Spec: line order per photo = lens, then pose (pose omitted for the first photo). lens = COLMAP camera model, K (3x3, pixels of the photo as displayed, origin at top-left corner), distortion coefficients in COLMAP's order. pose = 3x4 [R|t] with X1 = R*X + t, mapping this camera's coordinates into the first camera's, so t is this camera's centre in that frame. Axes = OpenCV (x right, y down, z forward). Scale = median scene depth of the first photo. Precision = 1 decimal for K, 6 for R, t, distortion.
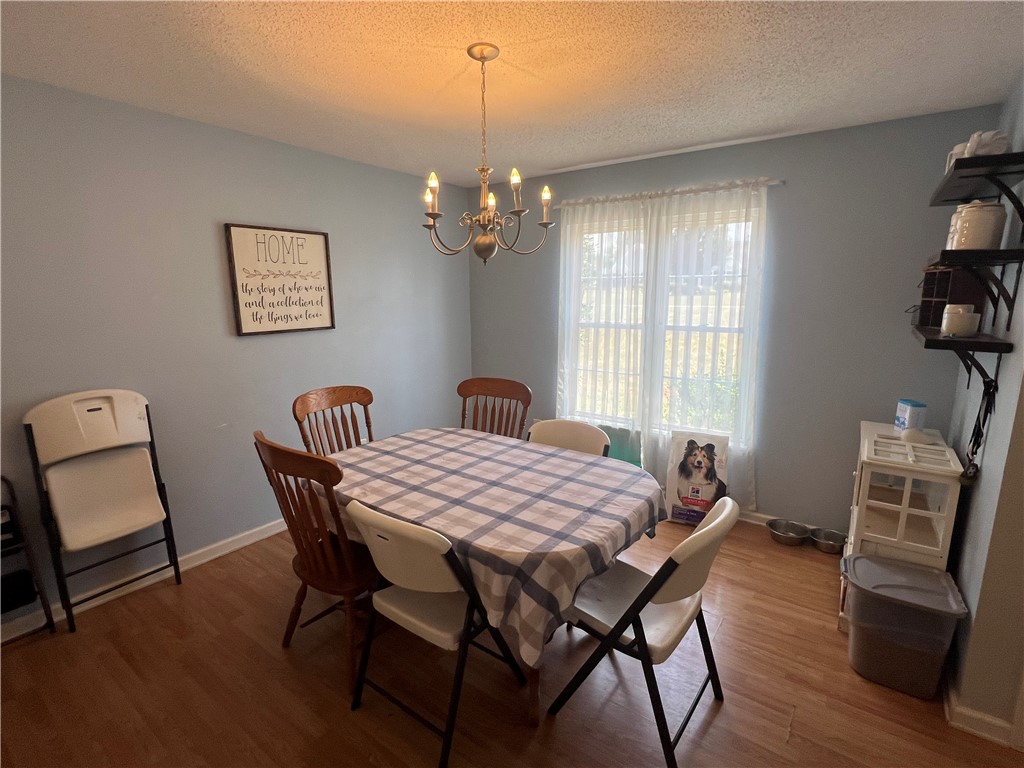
lens RADIAL K [[490.2, 0, 514.7], [0, 490.2, 384.3], [0, 0, 1]] dist [-0.000021, -0.001313]
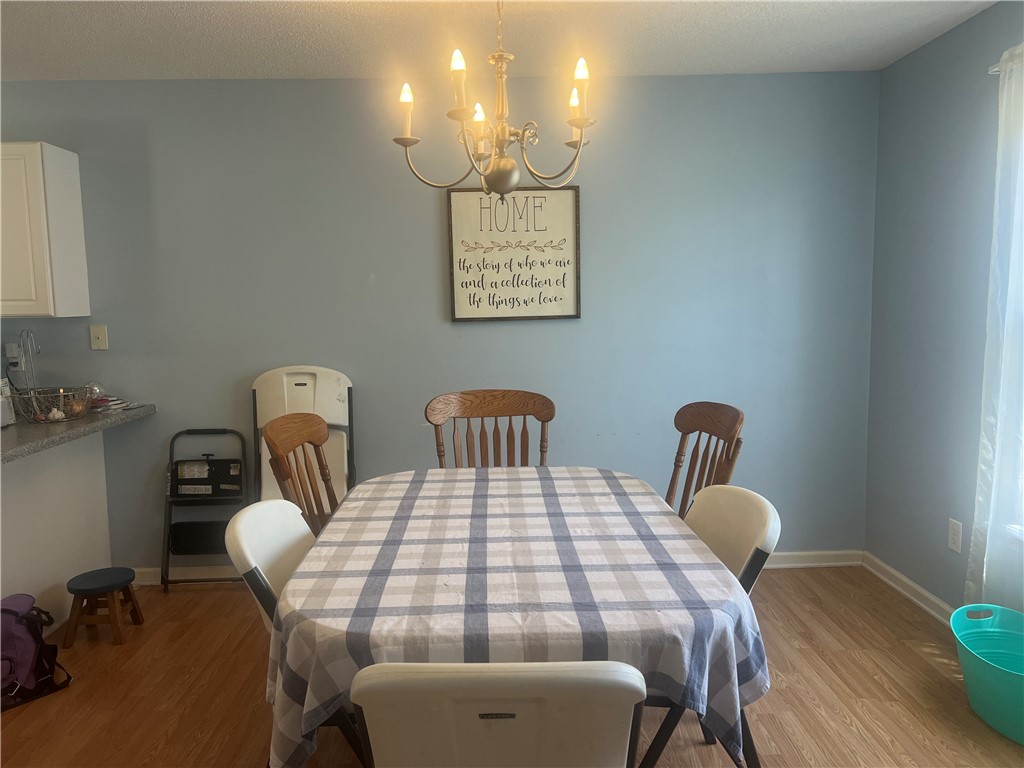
lens RADIAL K [[761.8, 0, 518.8], [0, 761.8, 392.1], [0, 0, 1]] dist [0.082386, -0.077981]
pose [[0.616901, 0.088360, -0.782065, 0.552955], [-0.130952, 0.991350, 0.008708, -0.004750], [0.776070, 0.097041, 0.623136, 0.288839]]
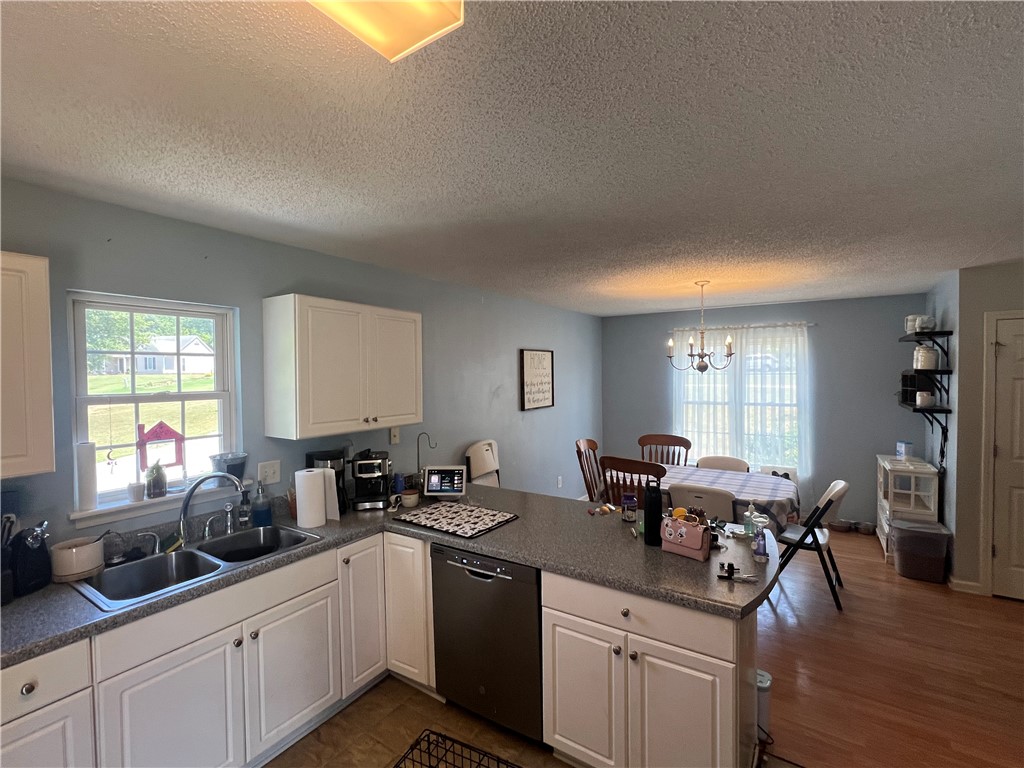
lens RADIAL K [[463.1, 0, 514.4], [0, 463.1, 382.0], [0, 0, 1]] dist [-0.002403, 0.000263]
pose [[0.999255, -0.007589, 0.037850, -0.665466], [0.013658, 0.986567, -0.162785, 0.068172], [-0.036106, 0.163181, 0.985935, -0.650625]]
